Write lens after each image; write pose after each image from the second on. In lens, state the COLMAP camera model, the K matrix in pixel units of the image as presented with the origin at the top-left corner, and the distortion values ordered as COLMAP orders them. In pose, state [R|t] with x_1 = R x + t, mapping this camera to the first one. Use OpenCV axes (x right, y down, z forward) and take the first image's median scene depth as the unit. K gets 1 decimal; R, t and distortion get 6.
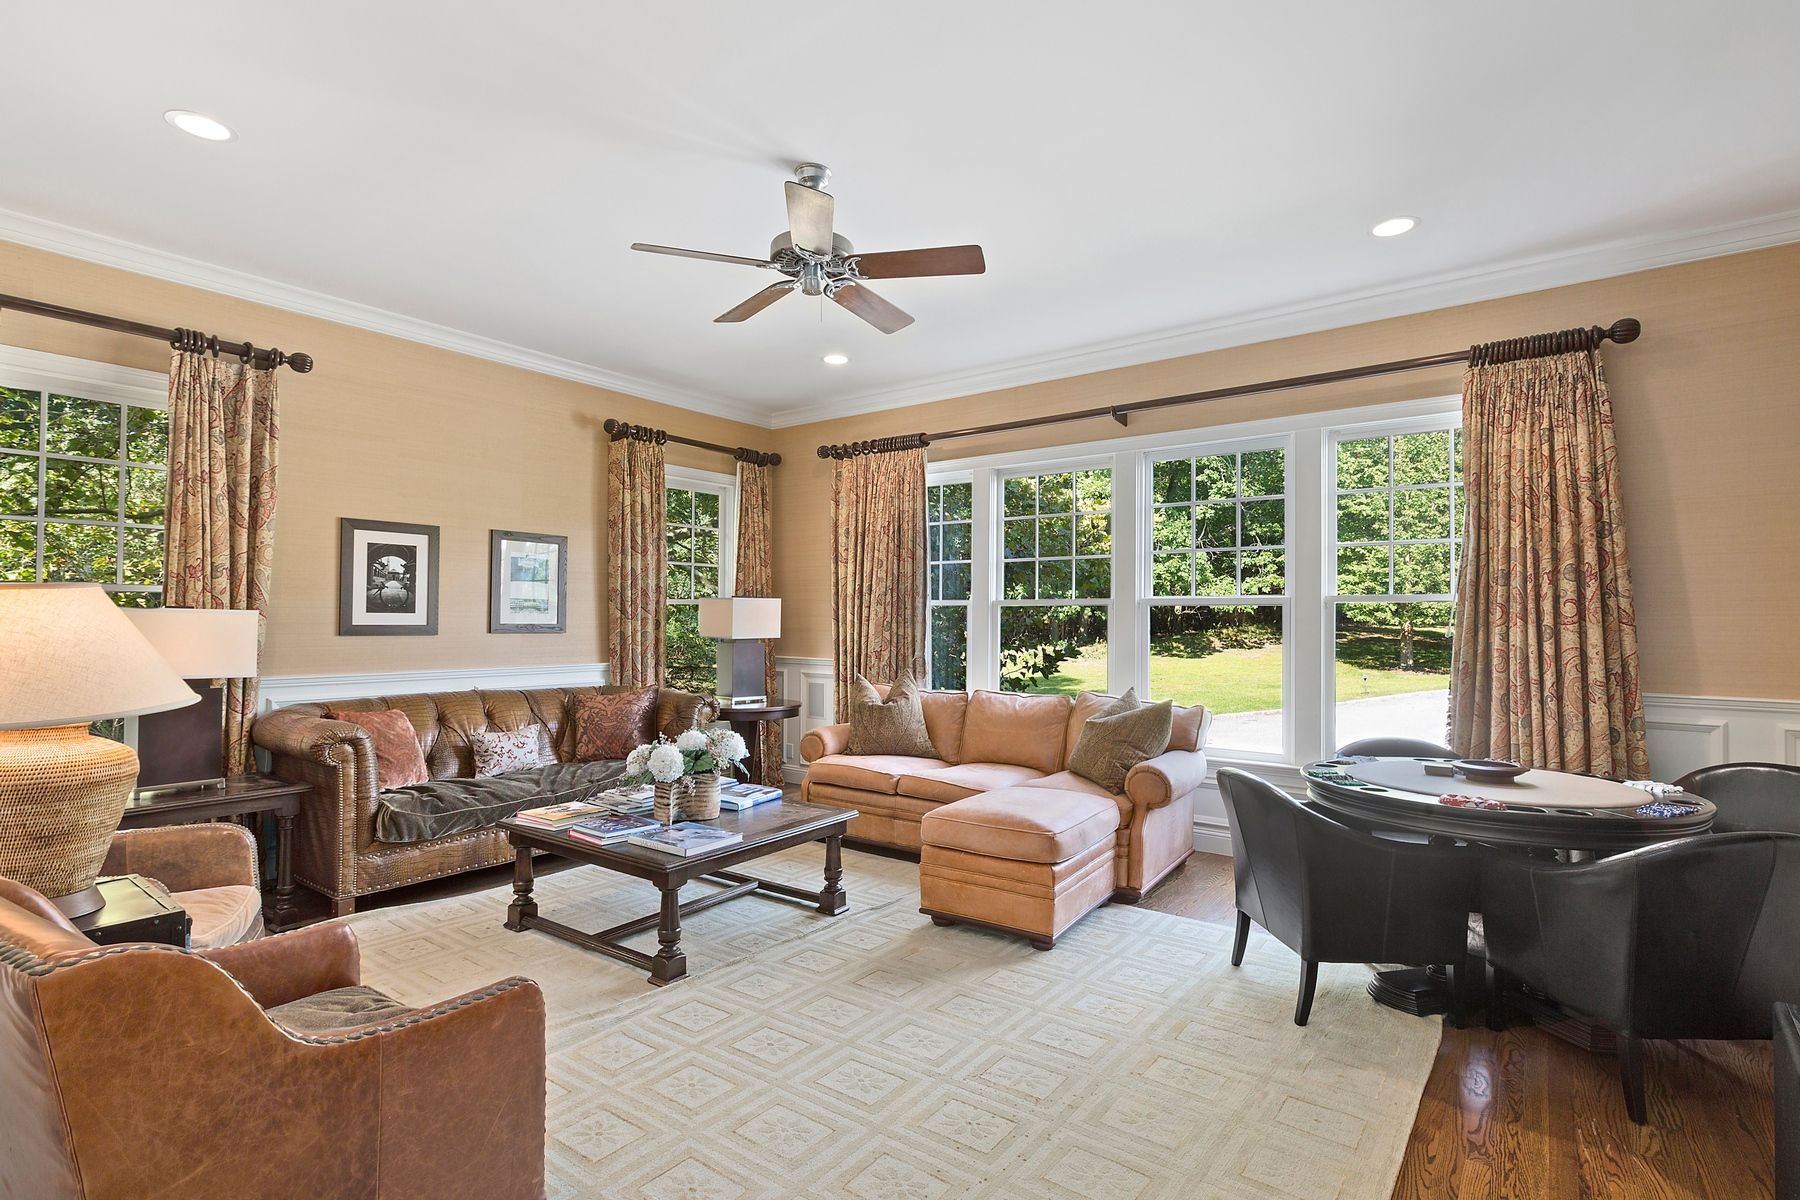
lens RADIAL K [[877.4, 0, 900.0], [0, 877.4, 600.0], [0, 0, 1]] dist [0.079049, 0.000045]
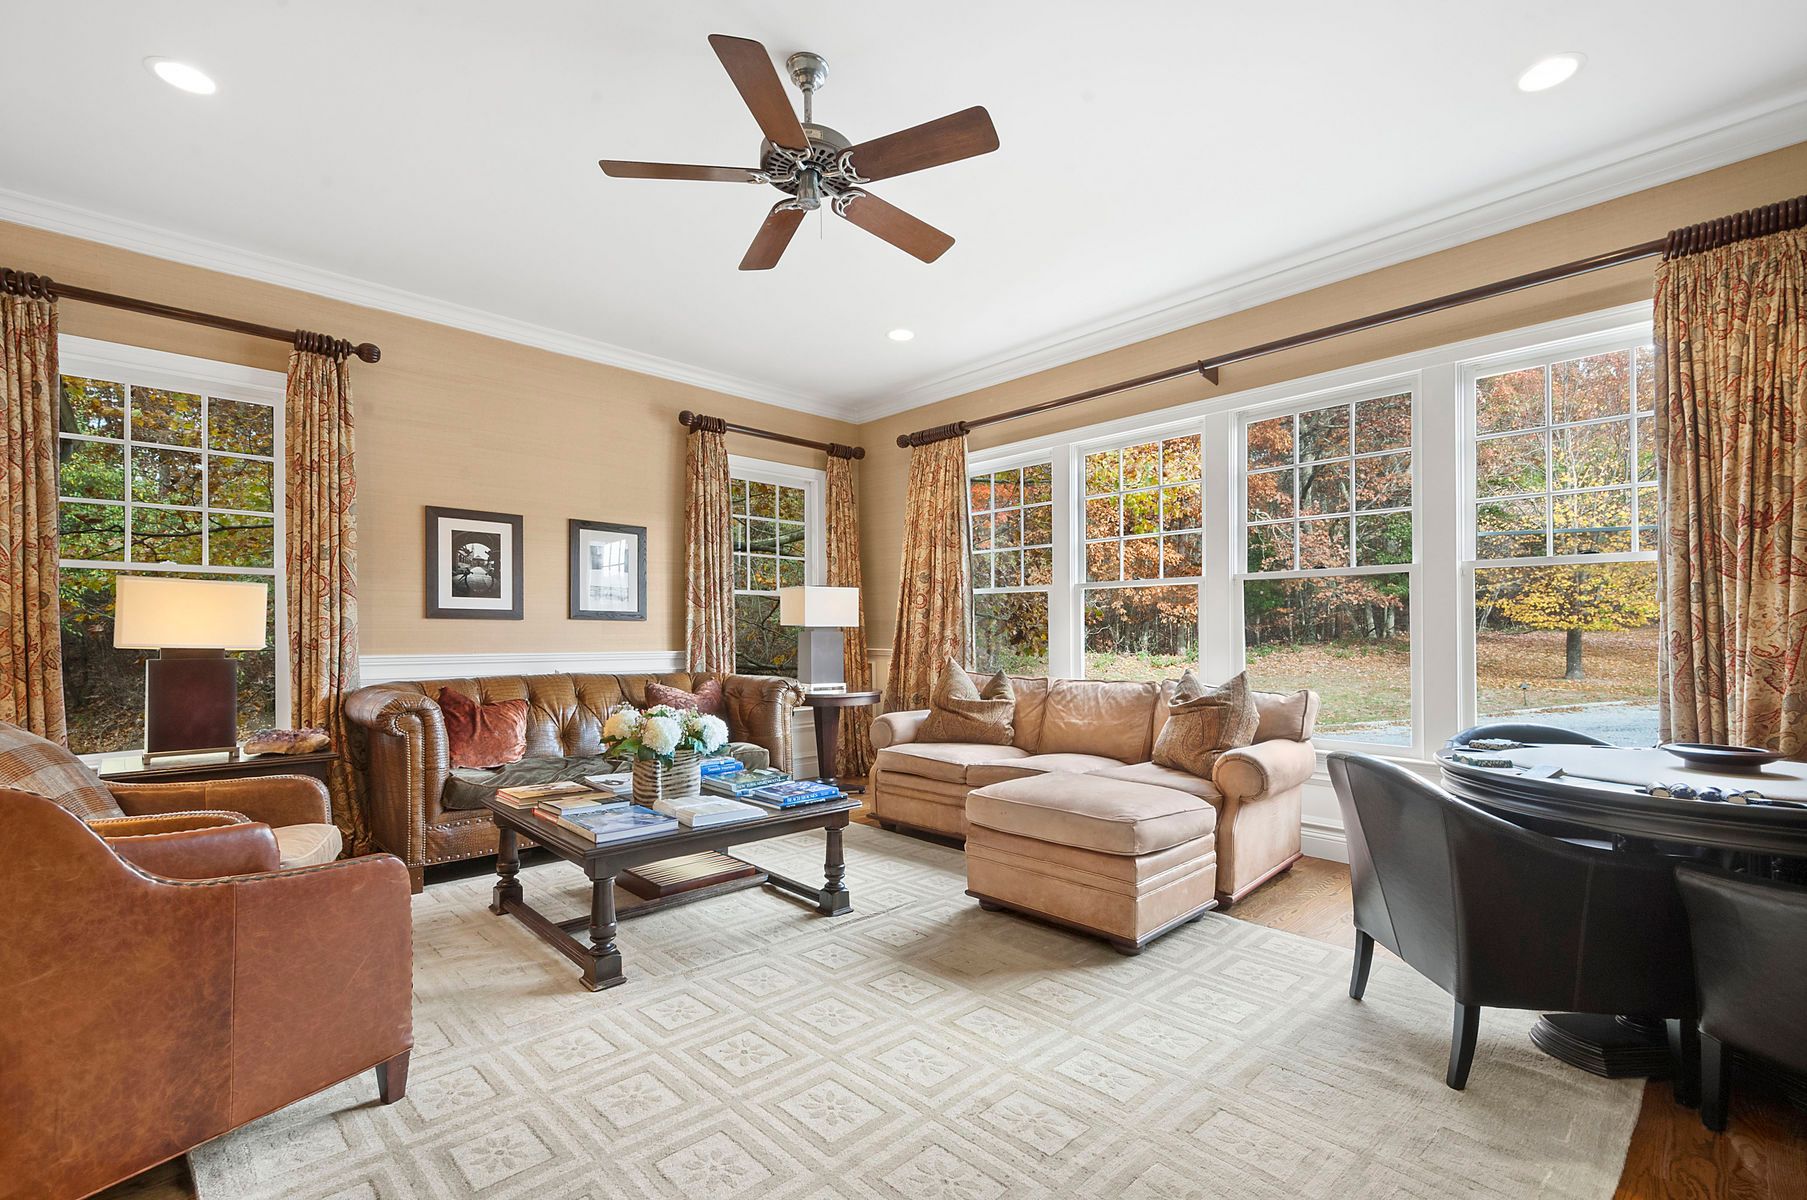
lens RADIAL K [[802.1, 0, 897.8], [0, 802.1, 609.2], [0, 0, 1]] dist [0.064954, -0.000249]
pose [[0.985042, -0.017151, -0.171459, 0.085859], [0.014769, 0.999776, -0.015156, 0.051141], [0.171681, 0.012397, 0.985075, 0.147624]]
